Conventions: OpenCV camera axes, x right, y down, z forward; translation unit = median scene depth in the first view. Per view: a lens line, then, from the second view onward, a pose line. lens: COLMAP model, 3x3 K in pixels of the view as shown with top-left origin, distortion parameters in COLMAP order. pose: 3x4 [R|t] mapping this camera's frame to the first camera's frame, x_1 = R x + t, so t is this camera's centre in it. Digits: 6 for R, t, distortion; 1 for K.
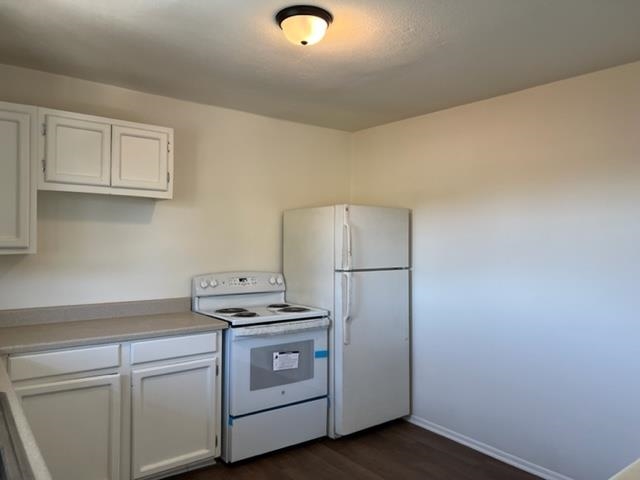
lens RADIAL K [[474.7, 0, 320.0], [0, 474.7, 240.0], [0, 0, 1]] dist [0.003164, -0.001366]
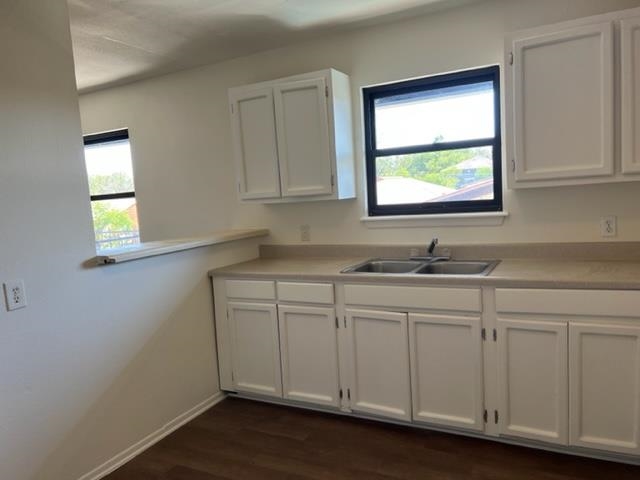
lens RADIAL K [[474.7, 0, 320.0], [0, 474.7, 240.0], [0, 0, 1]] dist [0.003164, -0.001366]
pose [[0.422742, 0.054250, -0.904625, 0.429735], [0.061068, 0.994233, 0.088162, 0.015415], [0.904190, -0.092513, 0.416990, 0.403704]]
